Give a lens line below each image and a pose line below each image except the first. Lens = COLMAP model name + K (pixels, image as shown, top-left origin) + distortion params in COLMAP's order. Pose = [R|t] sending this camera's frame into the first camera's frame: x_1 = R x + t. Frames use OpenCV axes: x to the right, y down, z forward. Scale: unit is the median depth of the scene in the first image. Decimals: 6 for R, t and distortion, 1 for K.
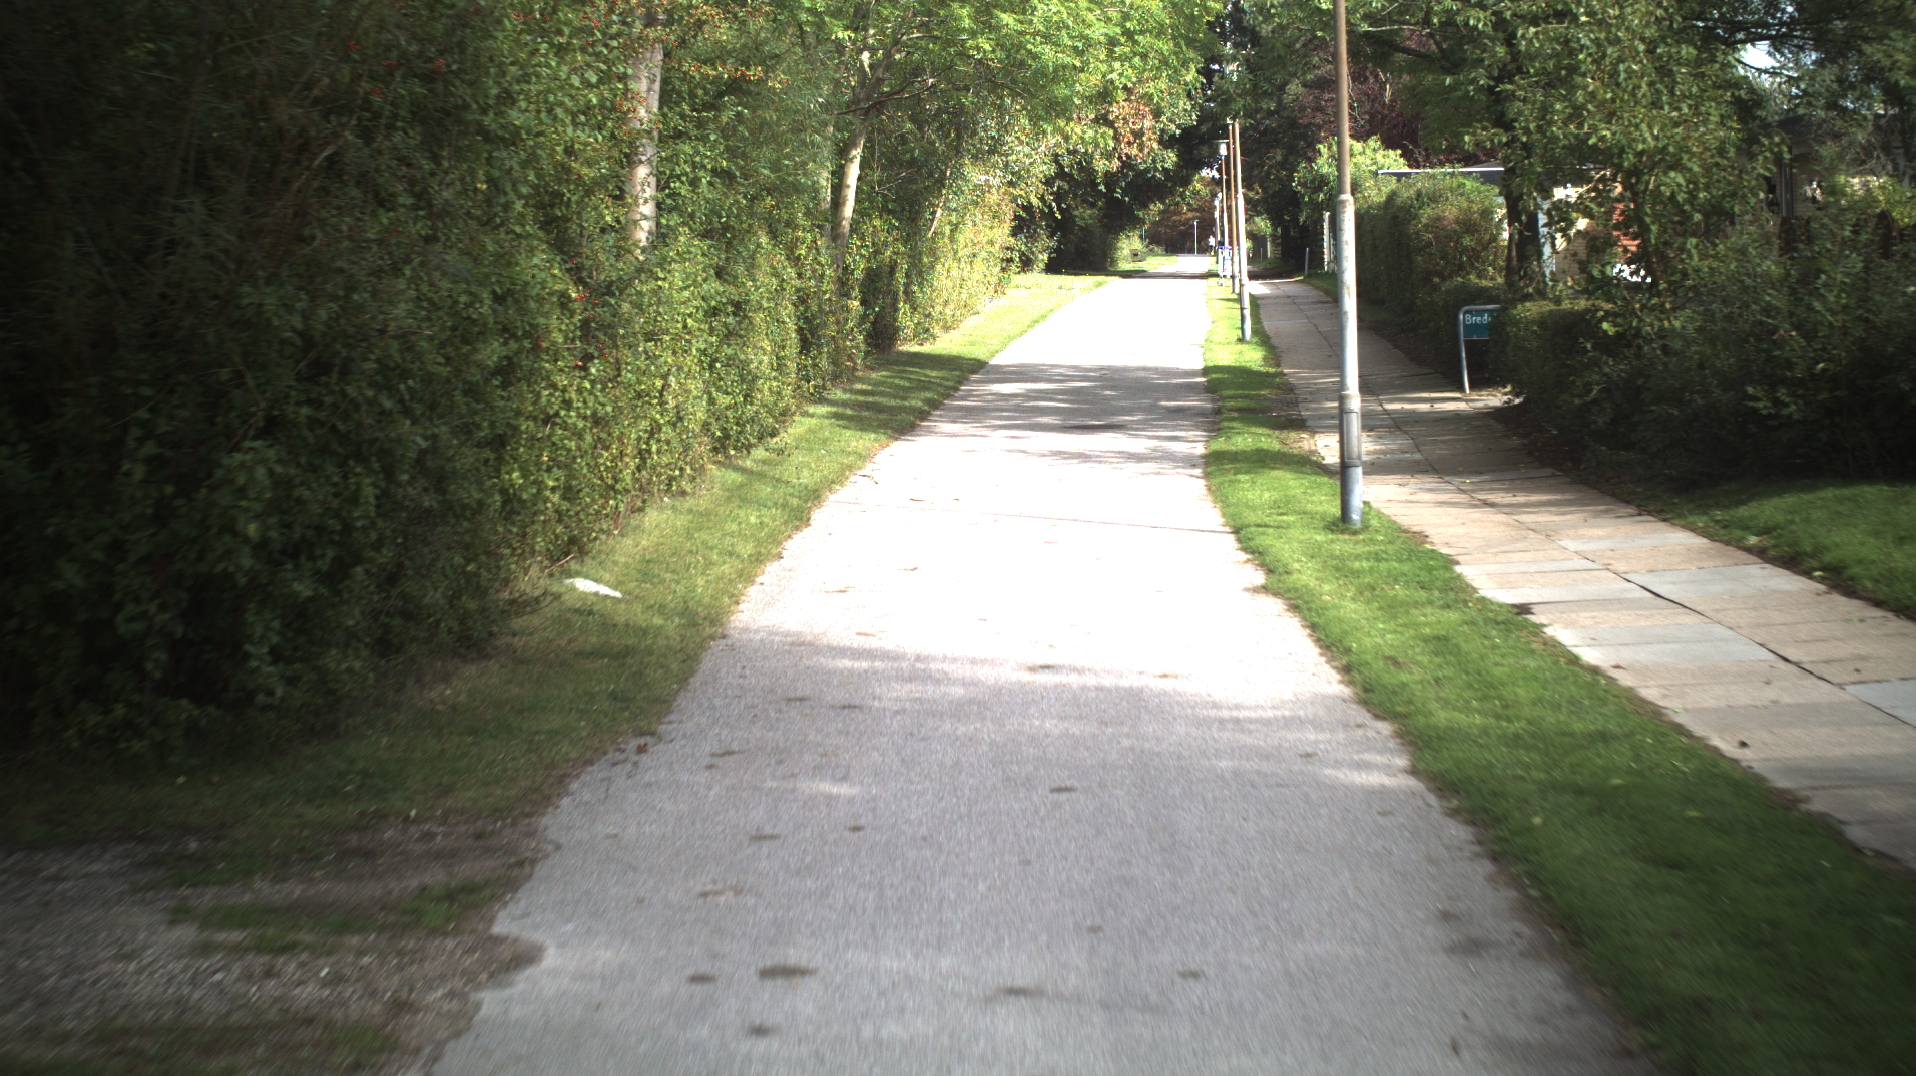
lens RADIAL K [[3705.7, 0, 958.0], [0, 3705.7, 538.0], [0, 0, 1]] dist [-0.295299, 0.377821]
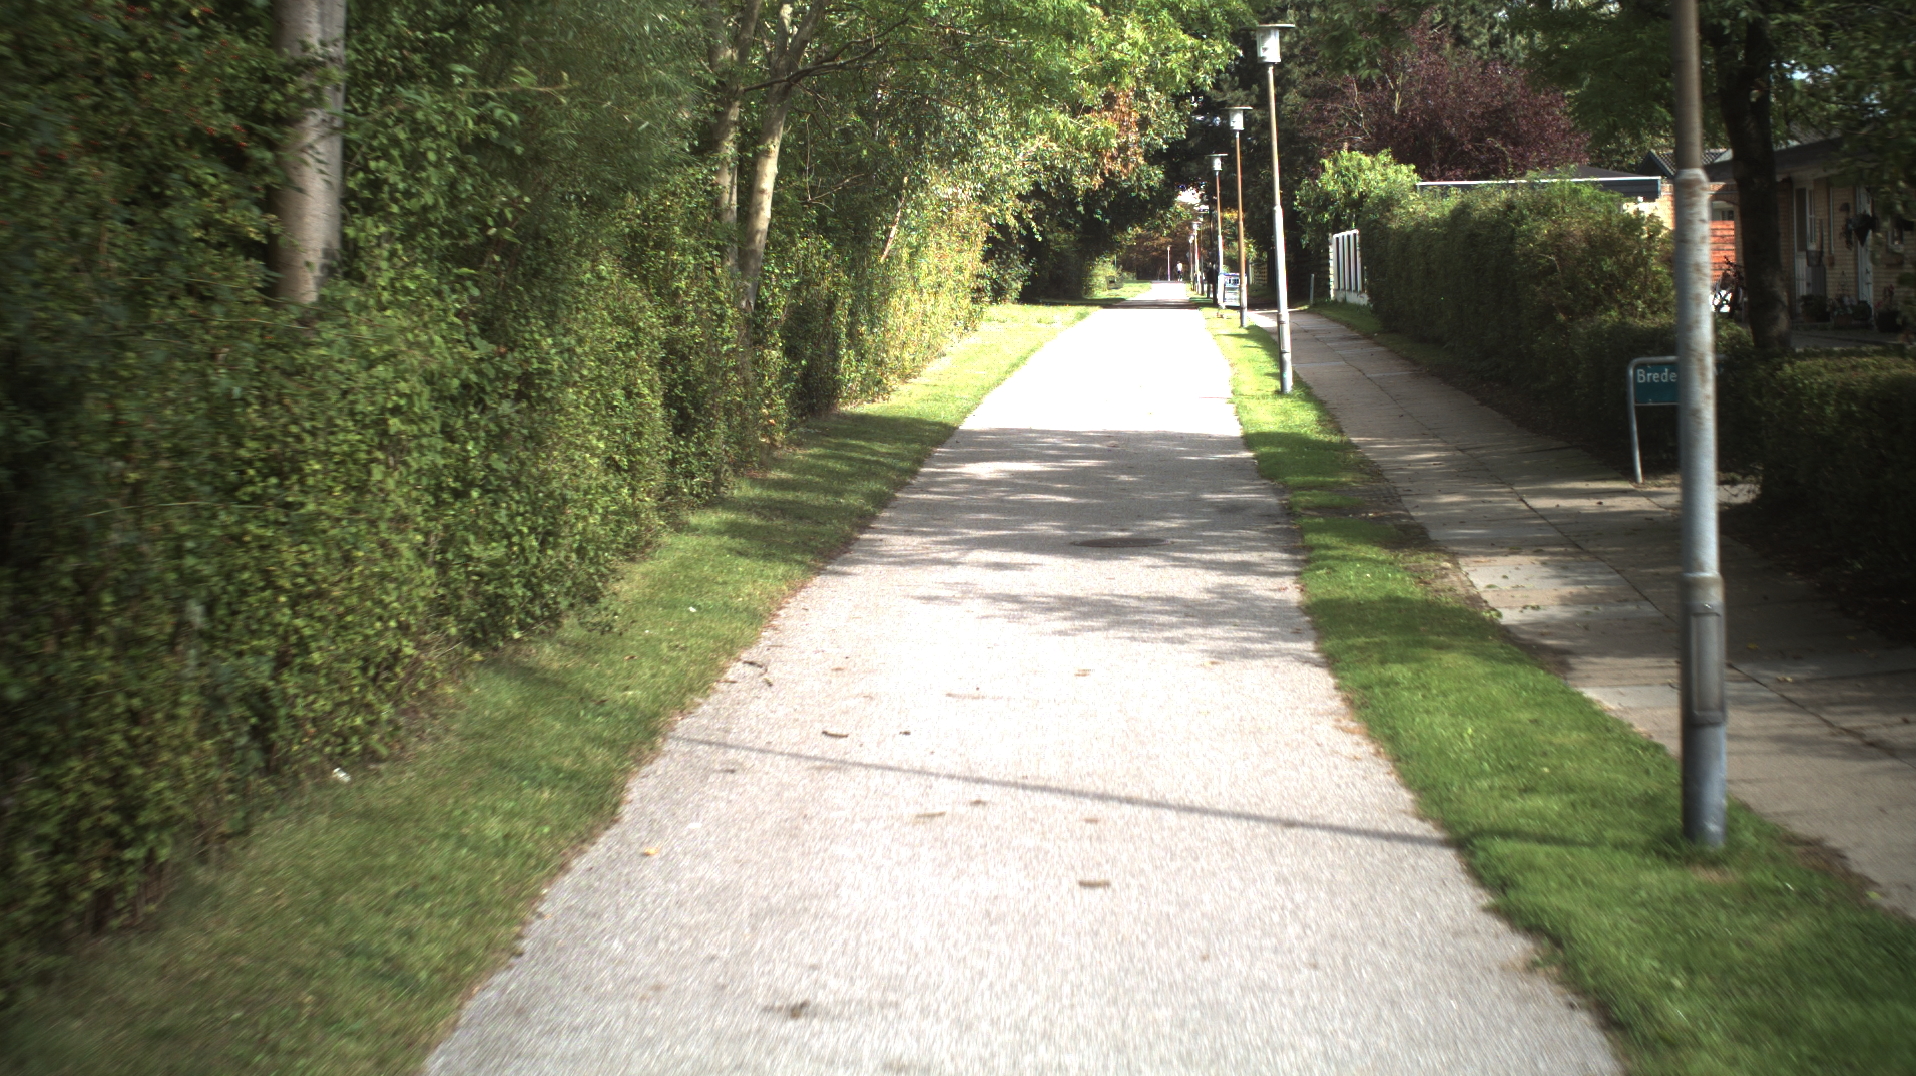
lens RADIAL K [[3705.7, 0, 958.0], [0, 3705.7, 538.0], [0, 0, 1]] dist [-0.295299, 0.377821]
pose [[0.999954, -0.003996, 0.008758, 0.001662], [0.004060, 0.999965, -0.007259, -0.021743], [-0.008729, 0.007294, 0.999935, 0.272690]]
